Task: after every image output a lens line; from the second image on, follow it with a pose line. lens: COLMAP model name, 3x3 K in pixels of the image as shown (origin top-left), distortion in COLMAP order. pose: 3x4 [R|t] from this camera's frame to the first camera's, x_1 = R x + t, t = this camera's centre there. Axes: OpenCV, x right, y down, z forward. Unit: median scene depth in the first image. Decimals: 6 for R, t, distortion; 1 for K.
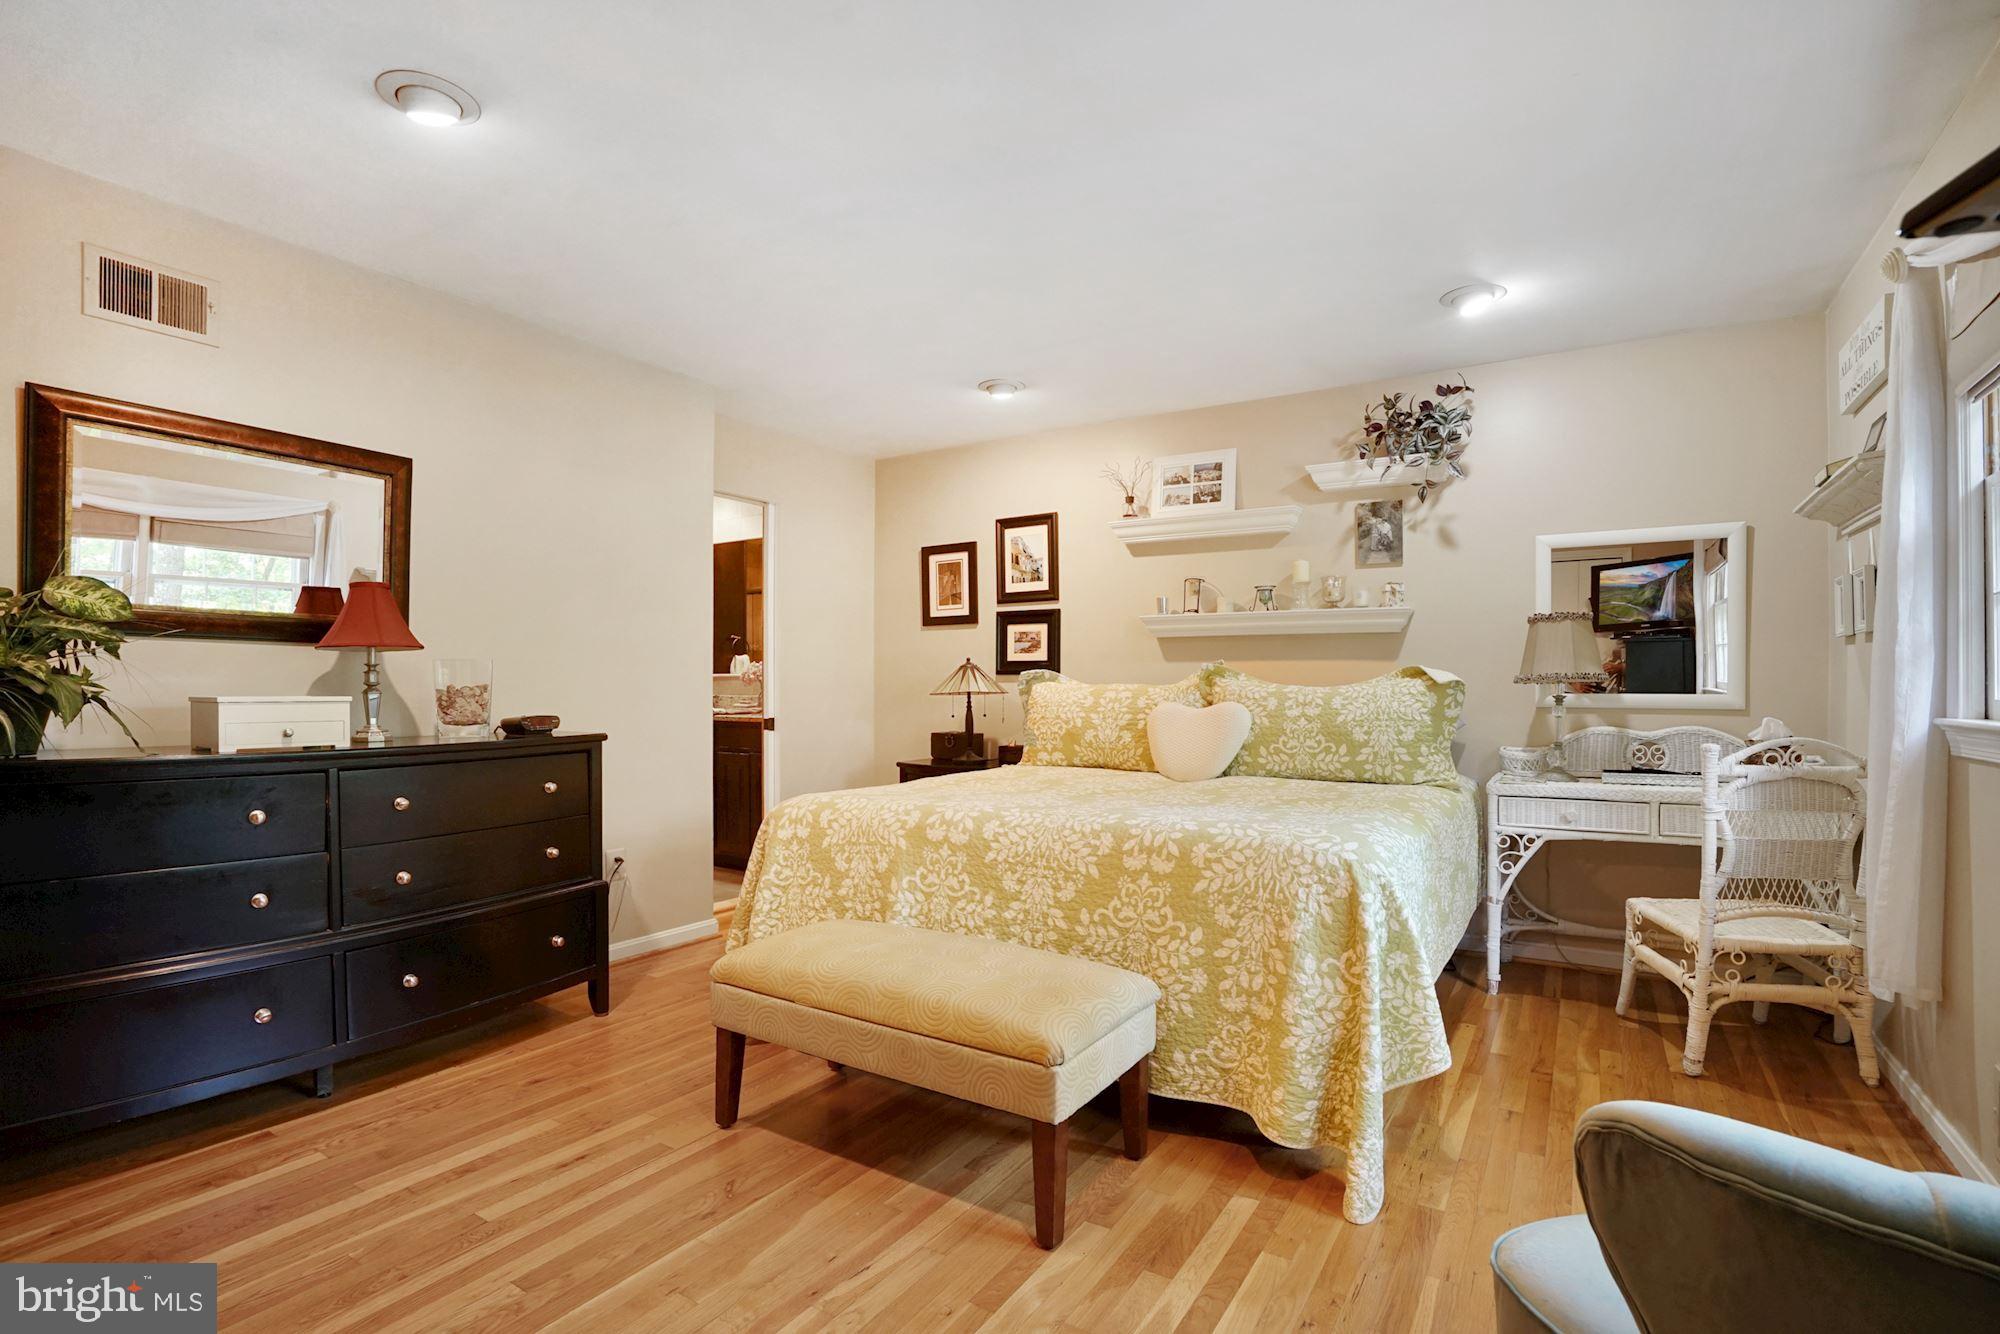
lens RADIAL K [[926.1, 0, 987.8], [0, 926.1, 697.3], [0, 0, 1]] dist [-0.015640, 0.002436]
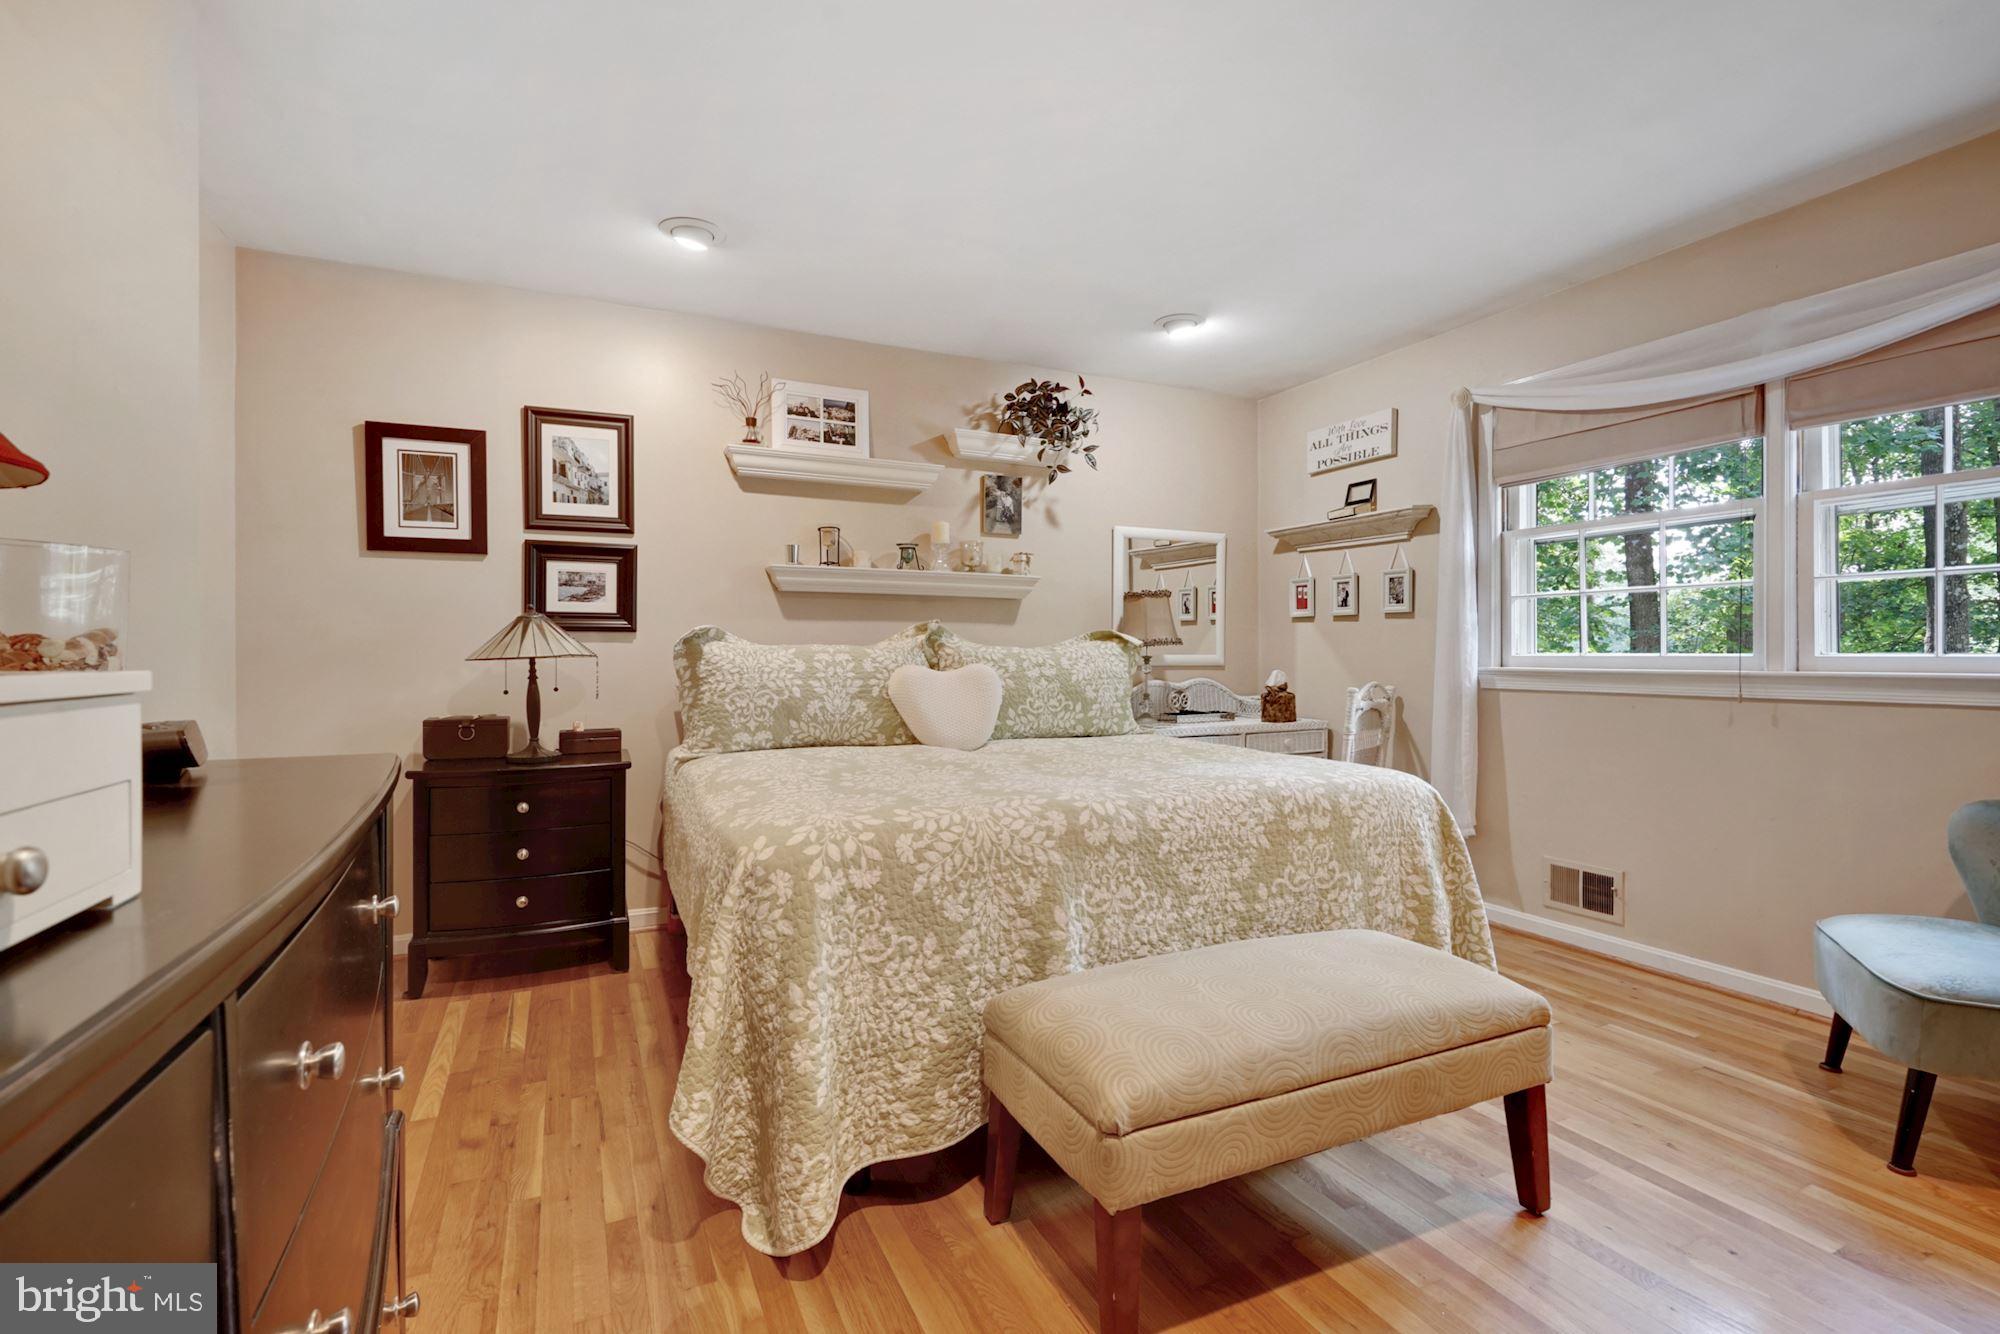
lens RADIAL K [[926.1, 0, 993.4], [0, 926.1, 656.3], [0, 0, 1]] dist [-0.015640, 0.002436]
pose [[0.542871, -0.001939, 0.839814, -0.484762], [0.011143, 0.999926, -0.004894, 0.002166], [-0.839742, 0.012014, 0.542852, 0.430629]]
